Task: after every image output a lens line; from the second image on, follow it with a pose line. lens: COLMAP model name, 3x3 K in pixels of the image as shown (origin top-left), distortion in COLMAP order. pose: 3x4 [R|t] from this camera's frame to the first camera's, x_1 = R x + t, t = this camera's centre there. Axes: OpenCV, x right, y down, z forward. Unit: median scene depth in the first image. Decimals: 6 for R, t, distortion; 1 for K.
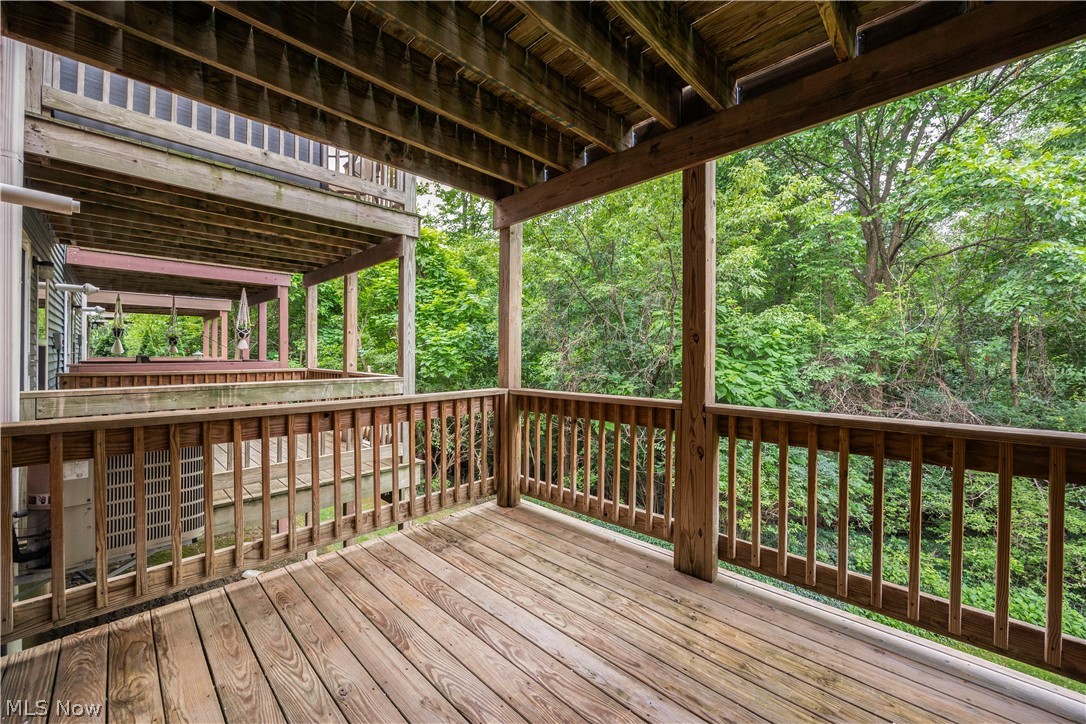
lens RADIAL K [[433.7, 0, 547.6], [0, 433.7, 356.4], [0, 0, 1]] dist [0.000343, -0.001012]
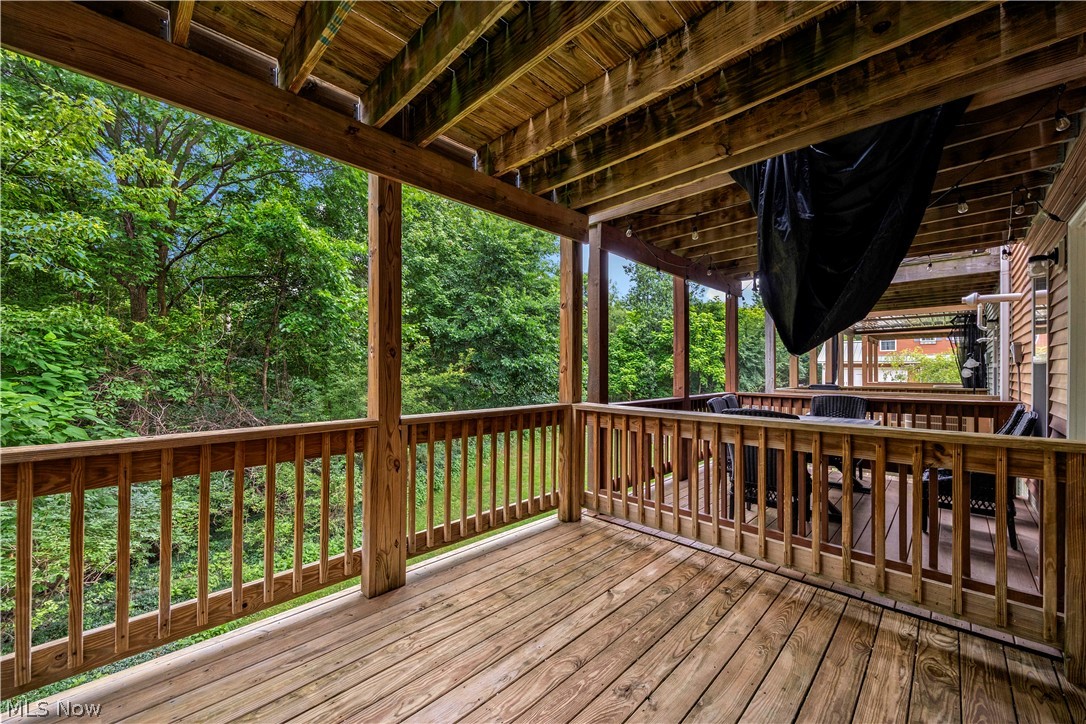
lens RADIAL K [[433.7, 0, 547.2], [0, 433.7, 372.6], [0, 0, 1]] dist [0.000343, -0.001012]
pose [[-0.033575, -0.003206, 0.999431, -0.669703], [-0.001216, 0.999994, 0.003167, 0.000660], [-0.999435, -0.001109, -0.033579, 0.672560]]
